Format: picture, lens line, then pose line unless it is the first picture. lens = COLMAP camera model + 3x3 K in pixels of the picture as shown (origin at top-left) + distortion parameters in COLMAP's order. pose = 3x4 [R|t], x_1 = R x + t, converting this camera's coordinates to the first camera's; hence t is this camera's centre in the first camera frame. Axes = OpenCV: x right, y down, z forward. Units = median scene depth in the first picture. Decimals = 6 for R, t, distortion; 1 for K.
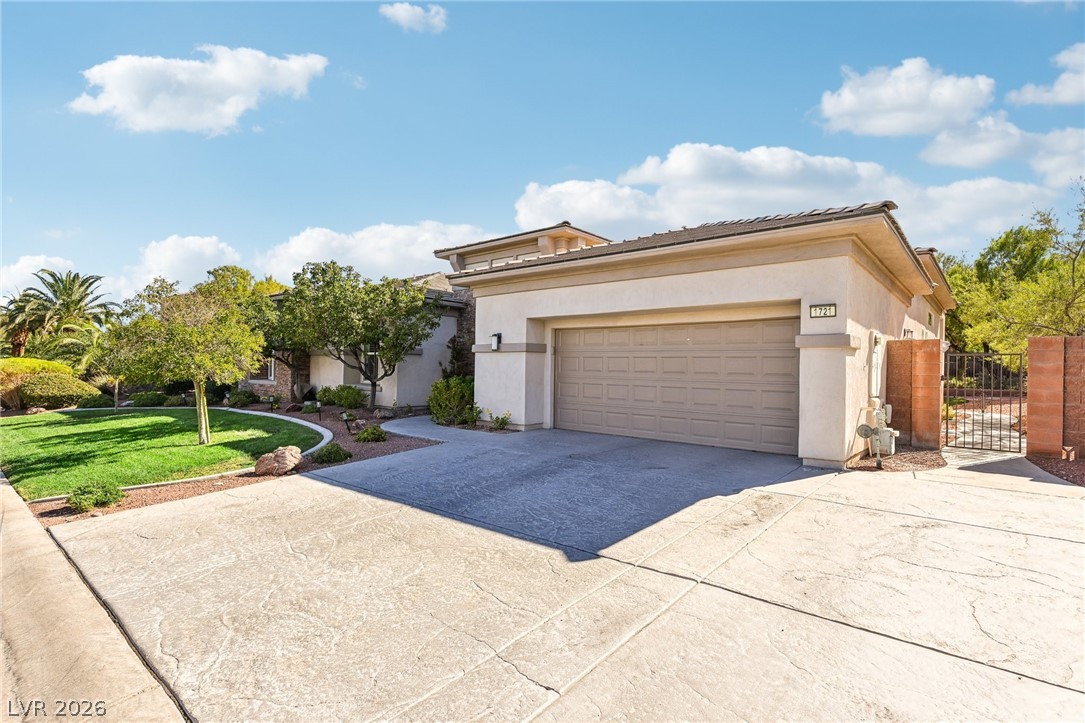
lens RADIAL K [[516.6, 0, 541.4], [0, 516.6, 357.9], [0, 0, 1]] dist [0.004539, -0.000933]
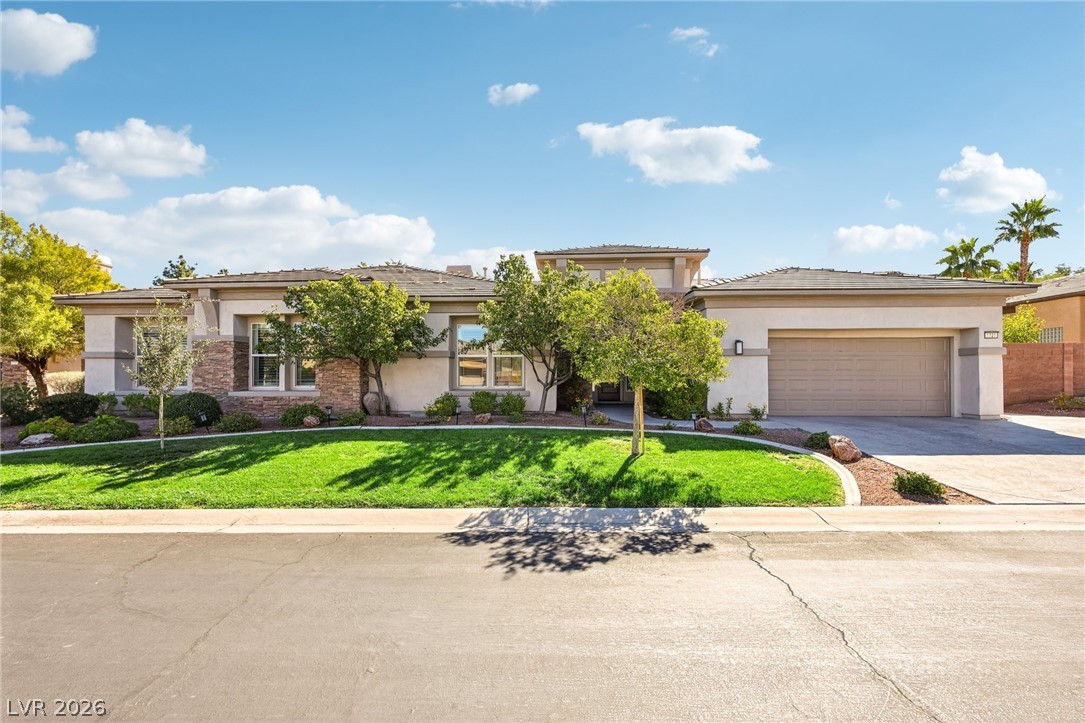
lens RADIAL K [[516.6, 0, 541.3], [0, 516.6, 355.9], [0, 0, 1]] dist [0.004539, -0.000933]
pose [[0.780080, -0.001493, 0.625678, -1.255631], [0.006351, 0.999965, -0.005533, -0.008665], [-0.625648, 0.008290, 0.780062, 0.365366]]
